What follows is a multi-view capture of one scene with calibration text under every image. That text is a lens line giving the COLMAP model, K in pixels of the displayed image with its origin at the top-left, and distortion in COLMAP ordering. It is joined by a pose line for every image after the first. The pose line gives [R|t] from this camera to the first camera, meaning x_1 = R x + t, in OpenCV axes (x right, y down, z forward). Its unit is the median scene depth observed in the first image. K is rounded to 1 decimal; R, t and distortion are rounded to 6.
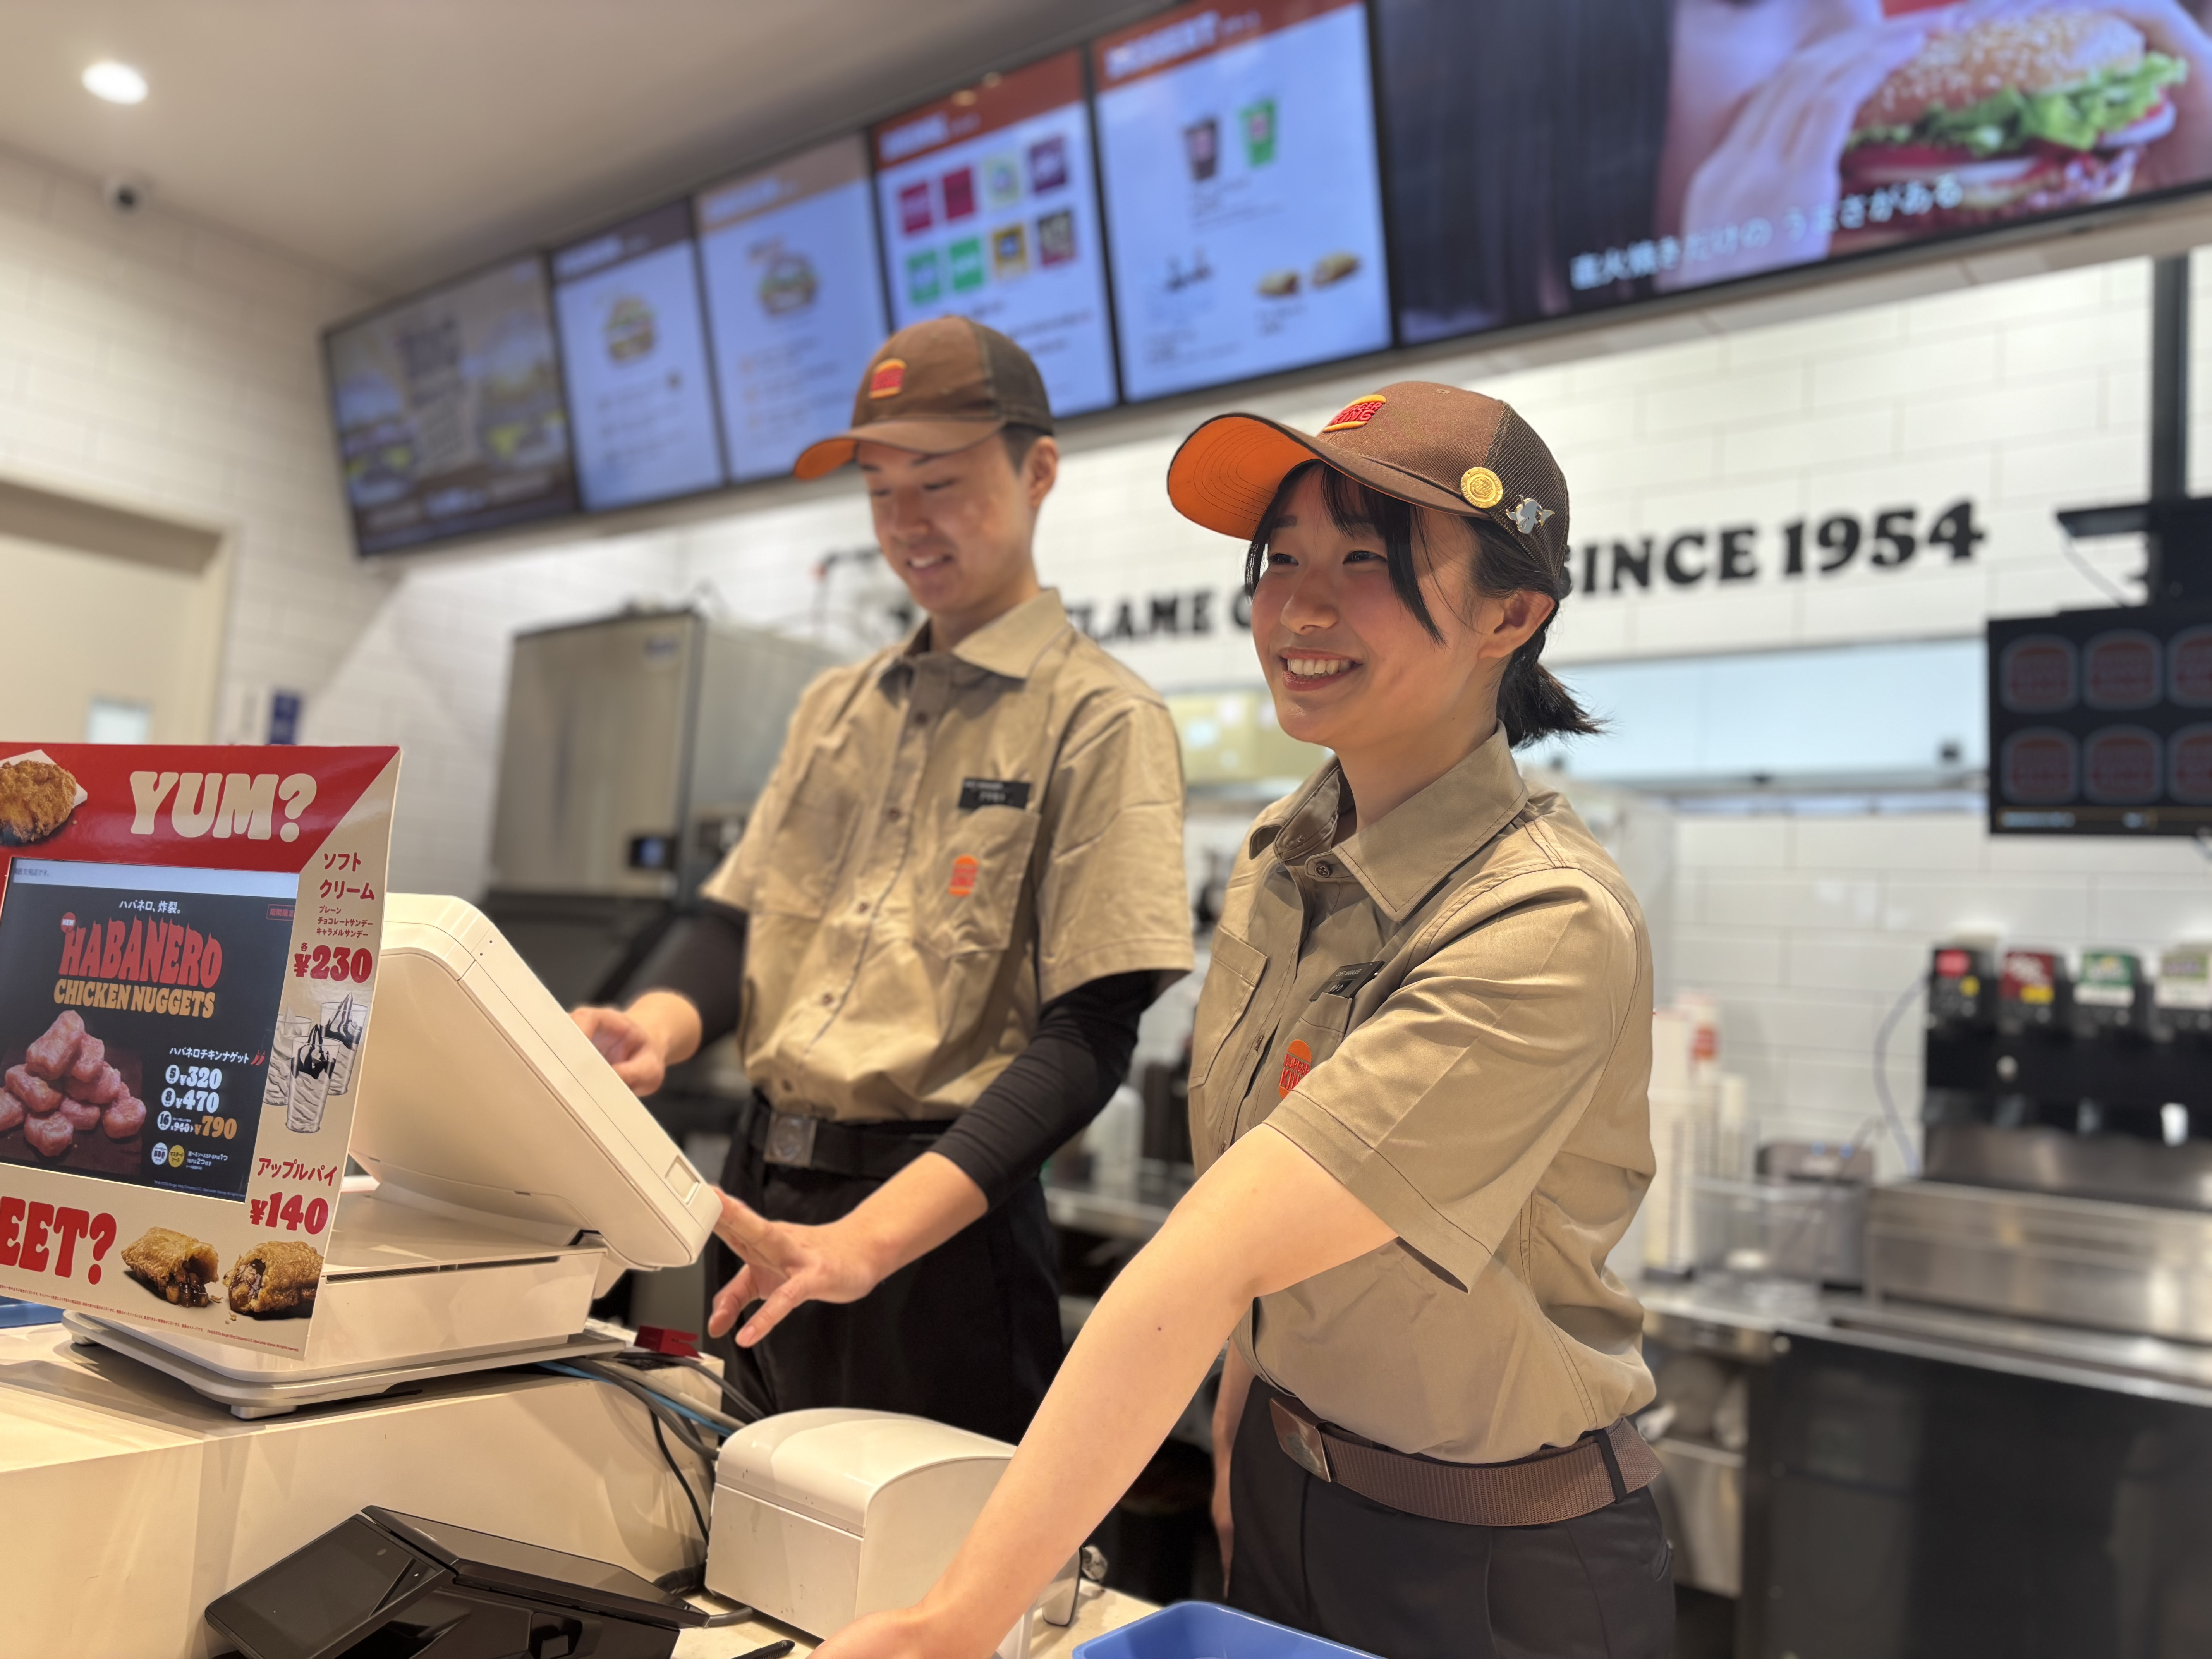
lens RADIAL K [[1693.1, 0, 1078.7], [0, 1693.1, 790.1], [0, 0, 1]] dist [0.003122, 0.015233]
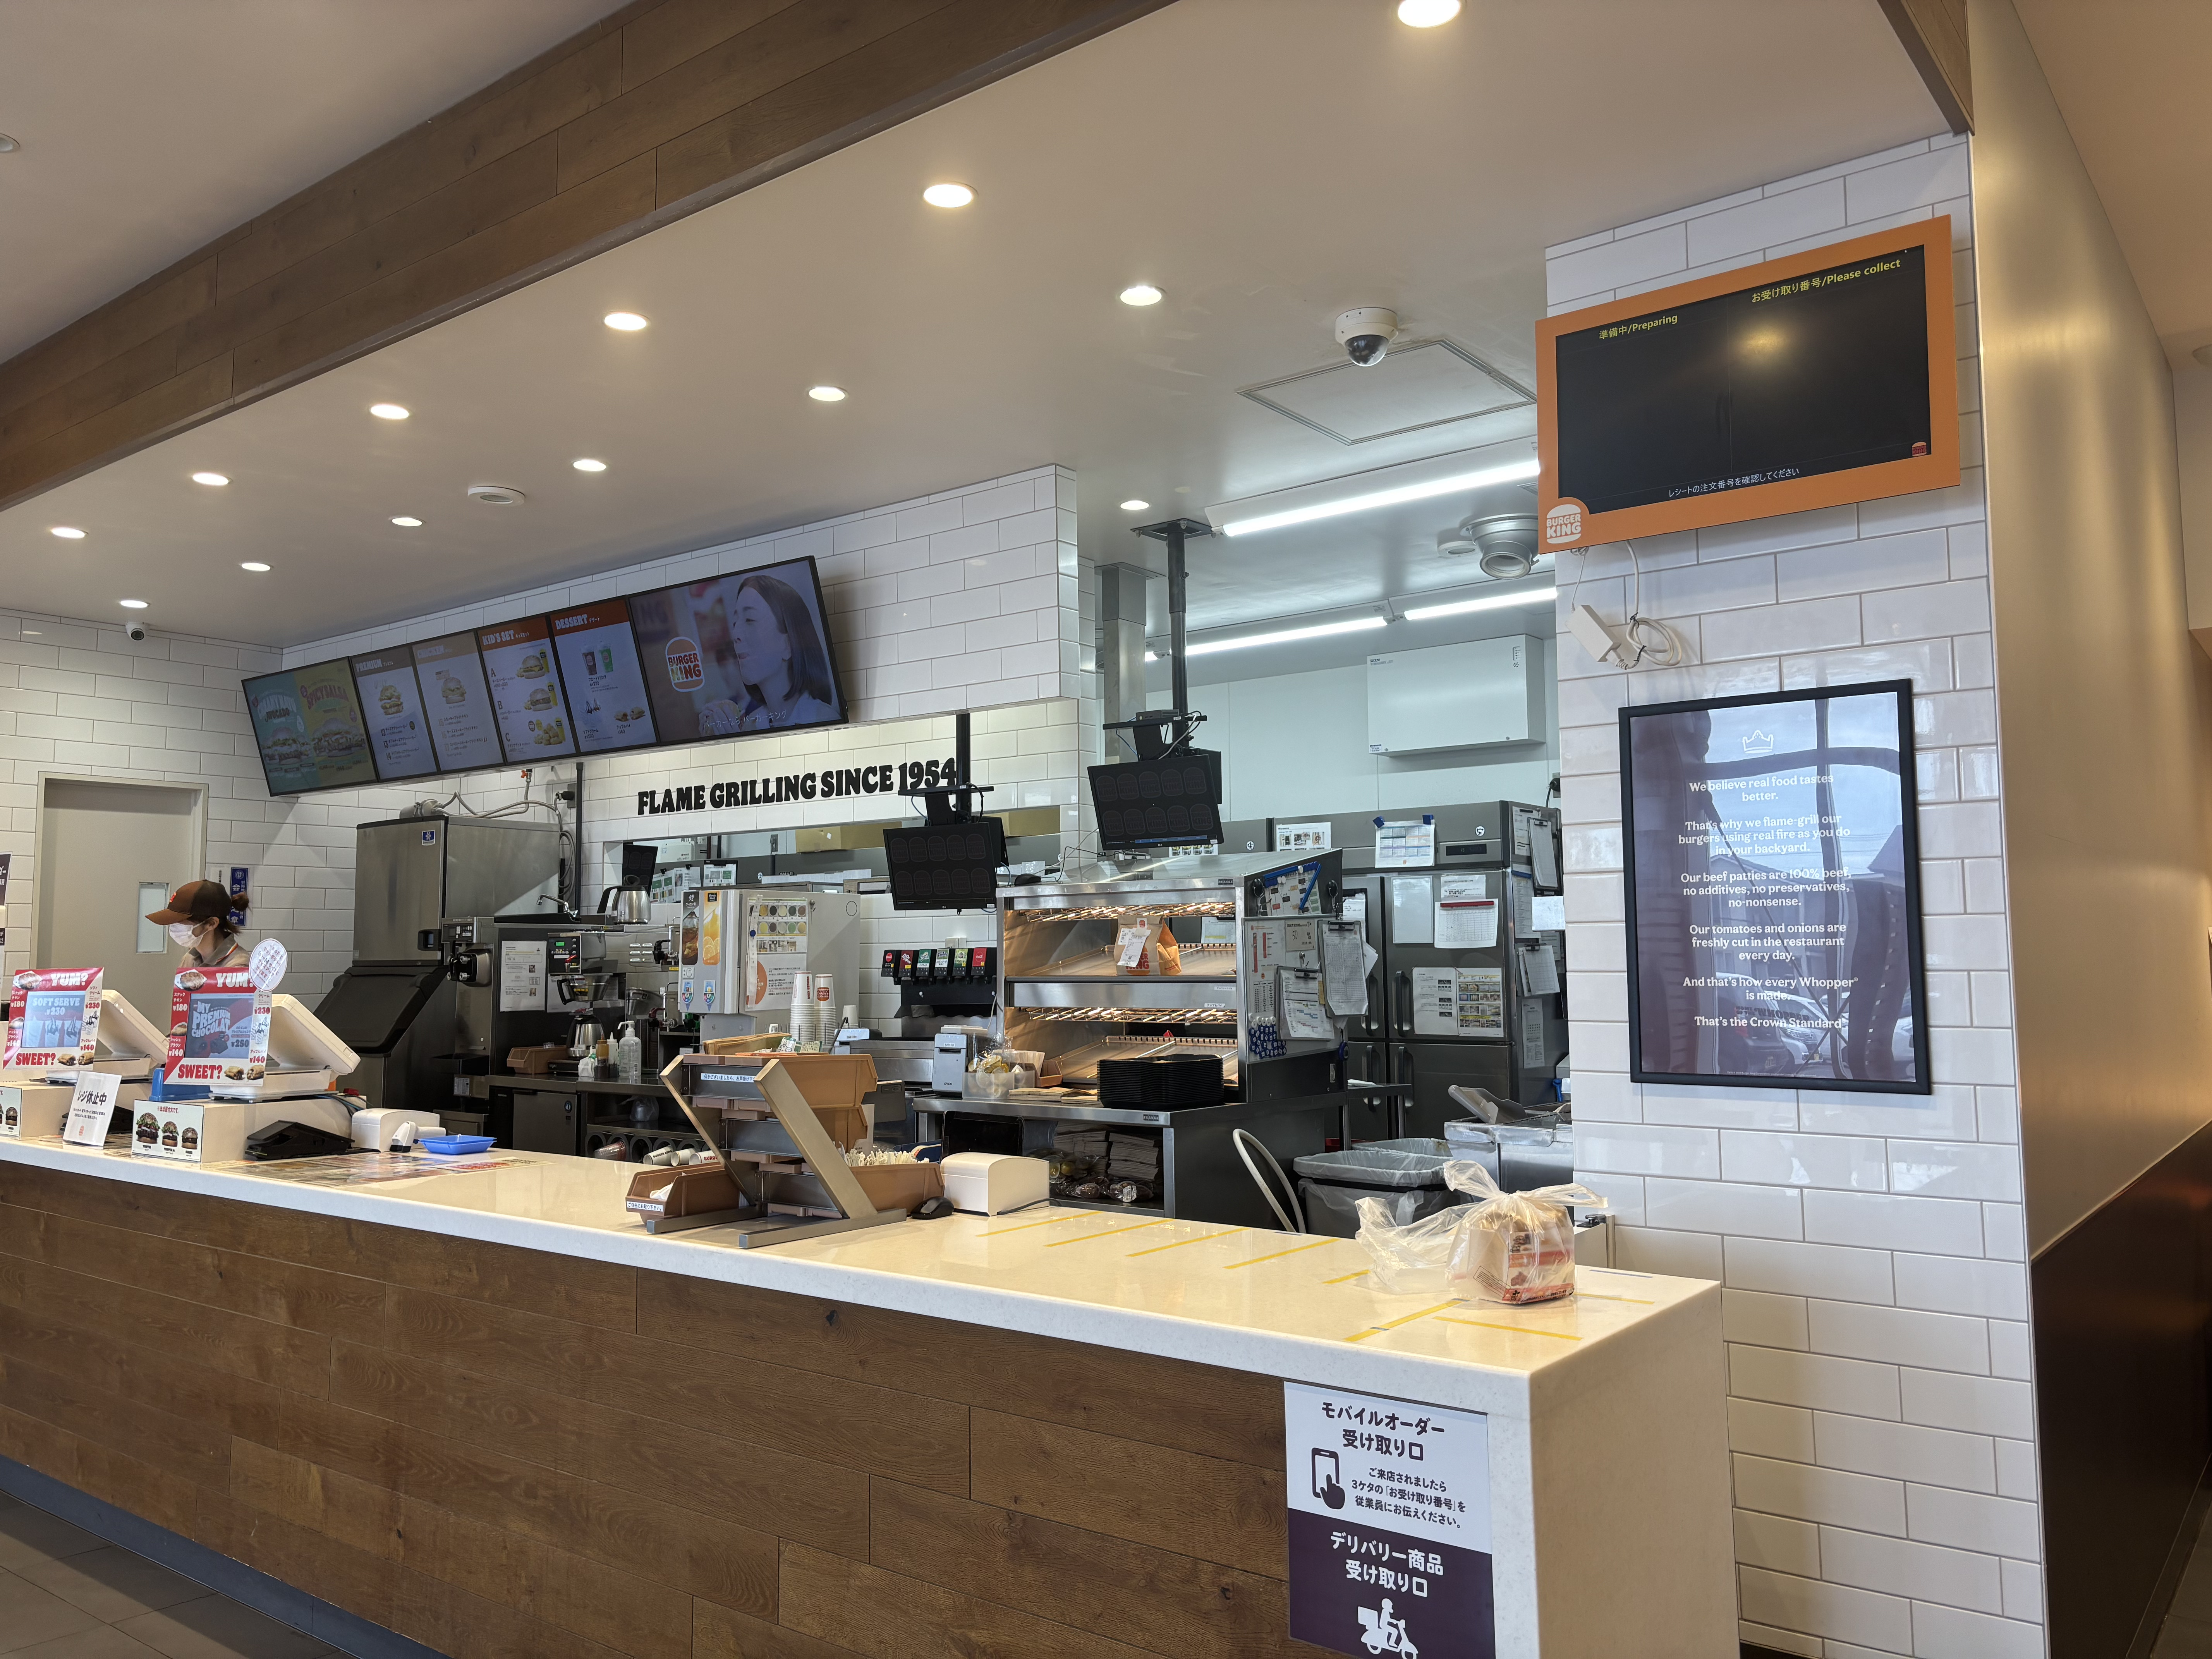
lens RADIAL K [[1693.1, 0, 1111.6], [0, 1693.1, 811.0], [0, 0, 1]] dist [0.003122, 0.015233]
pose [[0.996323, -0.077152, 0.037255, 0.620518], [0.076096, 0.996679, 0.028974, -0.141876], [-0.039367, -0.026032, 0.998886, -1.321070]]
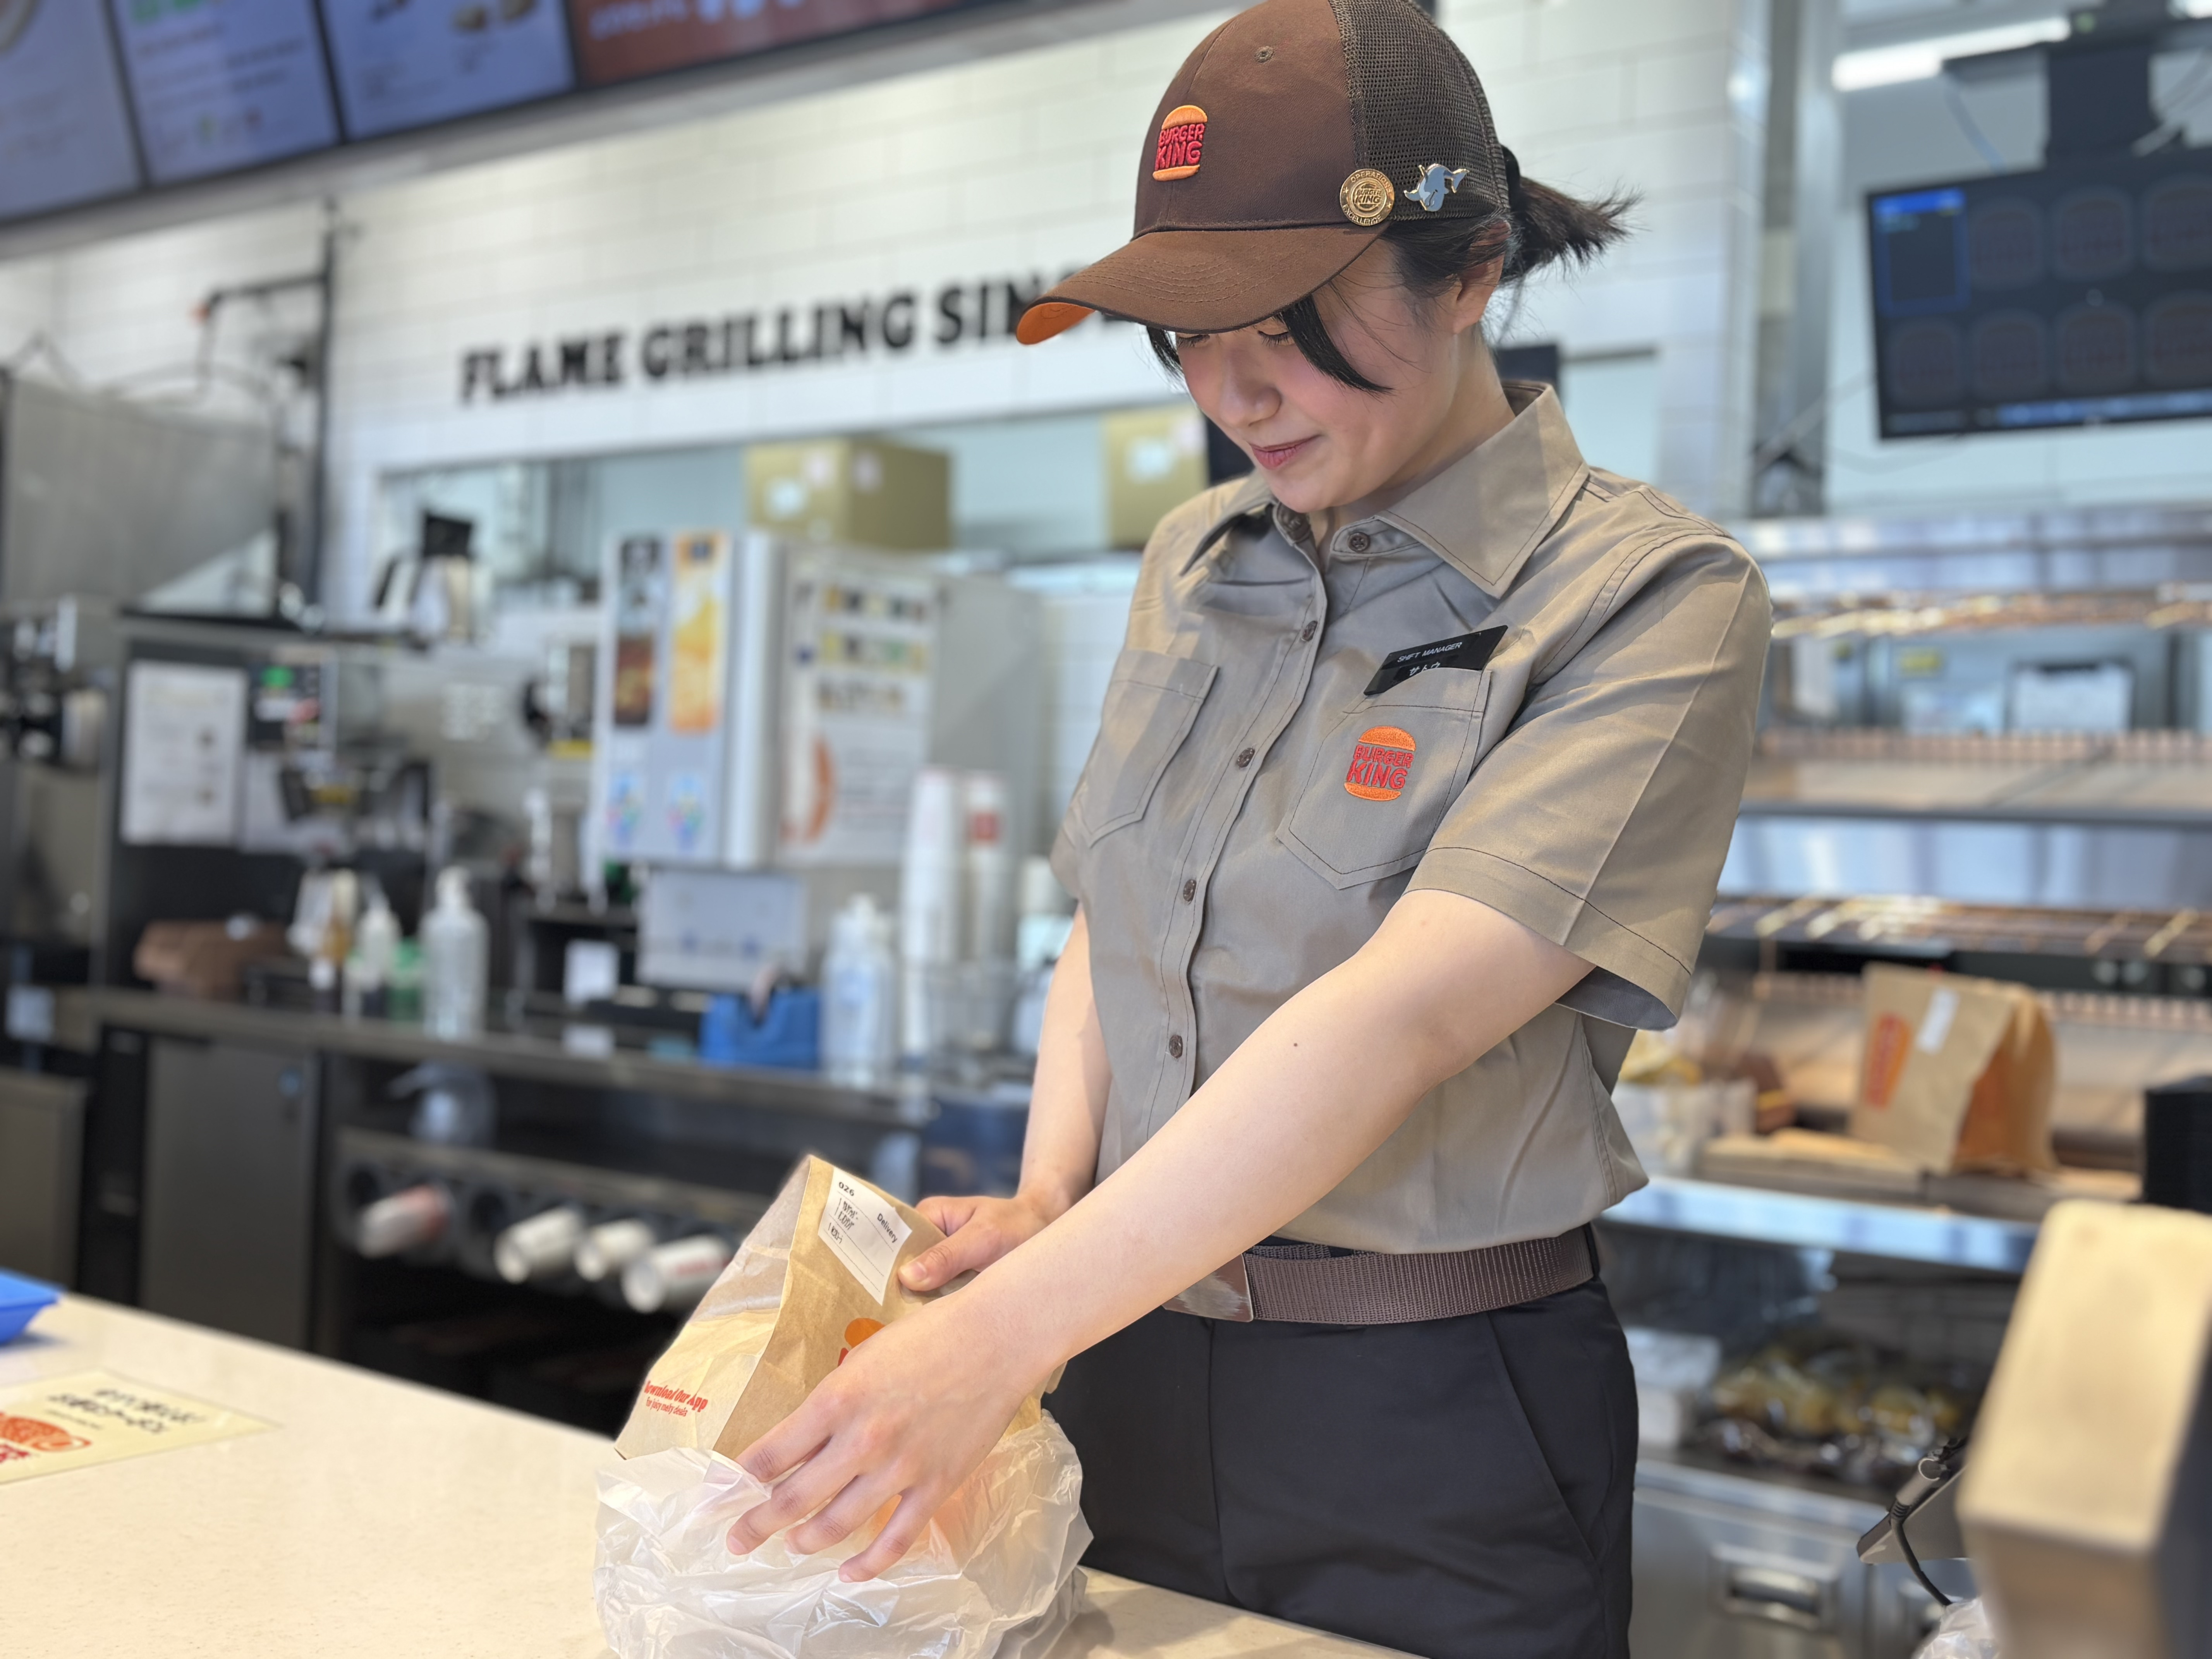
lens RADIAL K [[2327.1, 0, 1041.4], [0, 2327.1, 826.5], [0, 0, 1]] dist [0.037360, 0.000000]
pose [[0.998640, -0.032186, 0.041006, 0.297701], [0.027212, 0.992813, 0.116545, -0.004295], [-0.044463, -0.115270, 0.992339, -0.258782]]
